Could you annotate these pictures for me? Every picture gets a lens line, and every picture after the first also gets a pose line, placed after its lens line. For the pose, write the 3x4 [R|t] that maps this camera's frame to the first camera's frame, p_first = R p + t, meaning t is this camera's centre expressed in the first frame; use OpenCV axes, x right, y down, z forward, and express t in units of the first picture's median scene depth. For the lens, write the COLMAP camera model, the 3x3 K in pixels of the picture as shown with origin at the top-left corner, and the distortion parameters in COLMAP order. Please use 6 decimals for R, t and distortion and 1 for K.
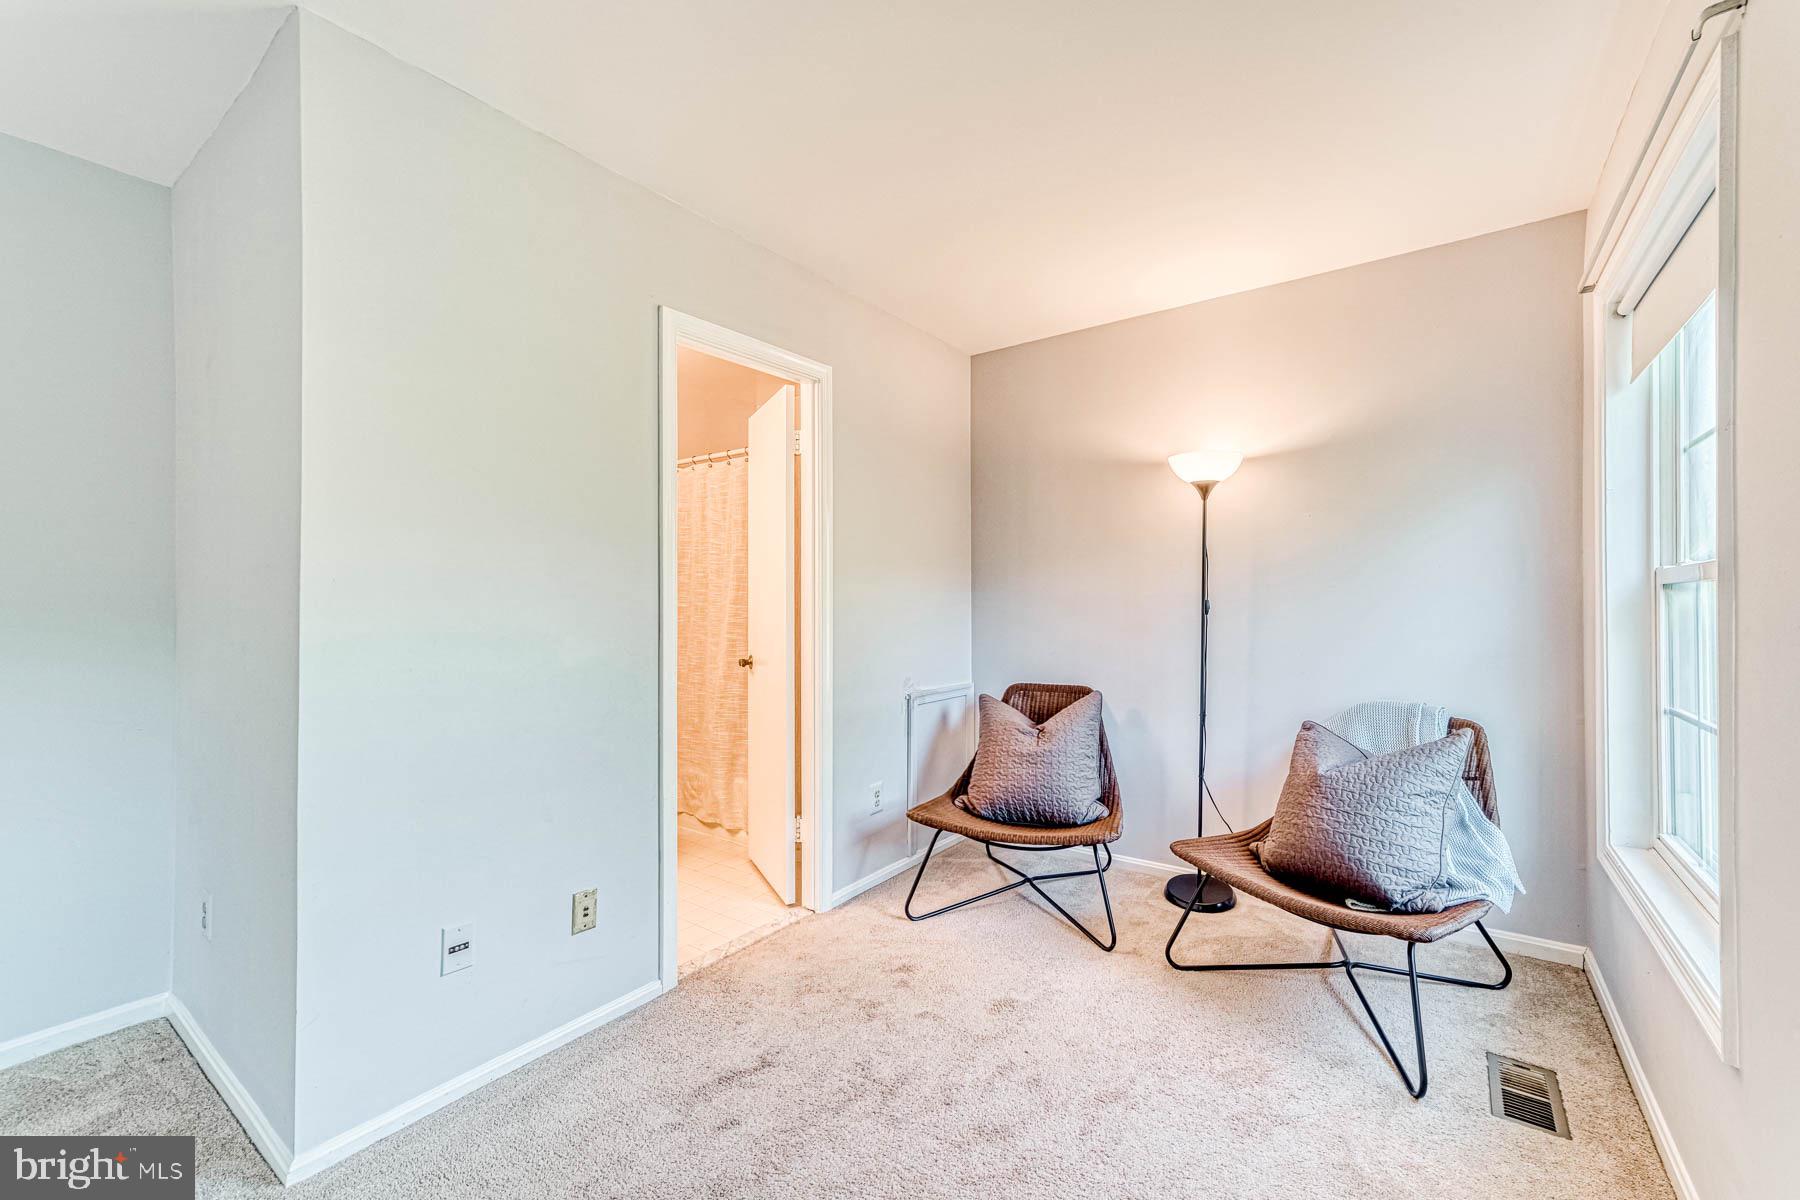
lens RADIAL K [[712.7, 0, 977.7], [0, 712.7, 602.0], [0, 0, 1]] dist [-0.012994, 0.006531]
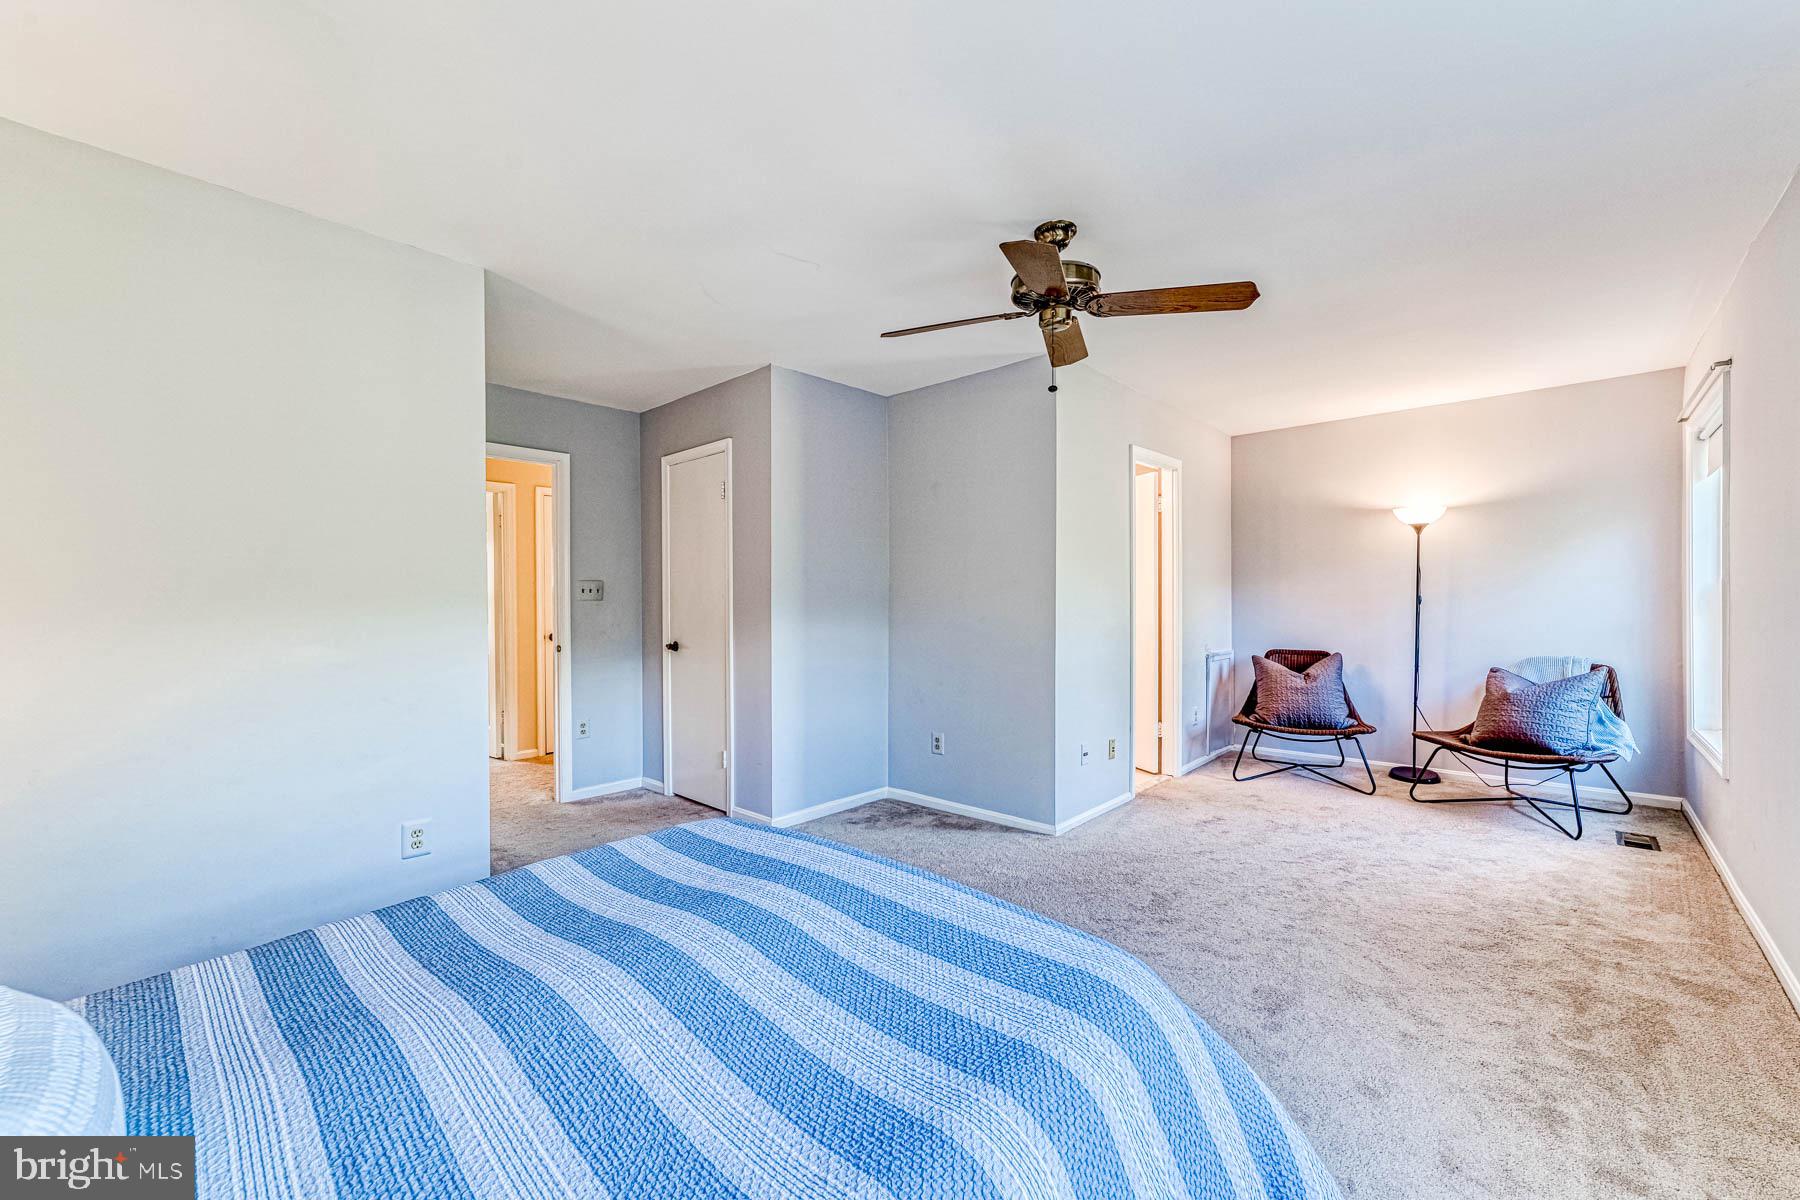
lens RADIAL K [[750.5, 0, 880.1], [0, 750.5, 608.8], [0, 0, 1]] dist [0.000086, 0.000502]
pose [[0.987735, -0.002616, -0.156116, -0.762767], [0.004556, 0.999917, 0.012072, 0.002509], [0.156071, -0.012635, 0.987665, -1.076331]]
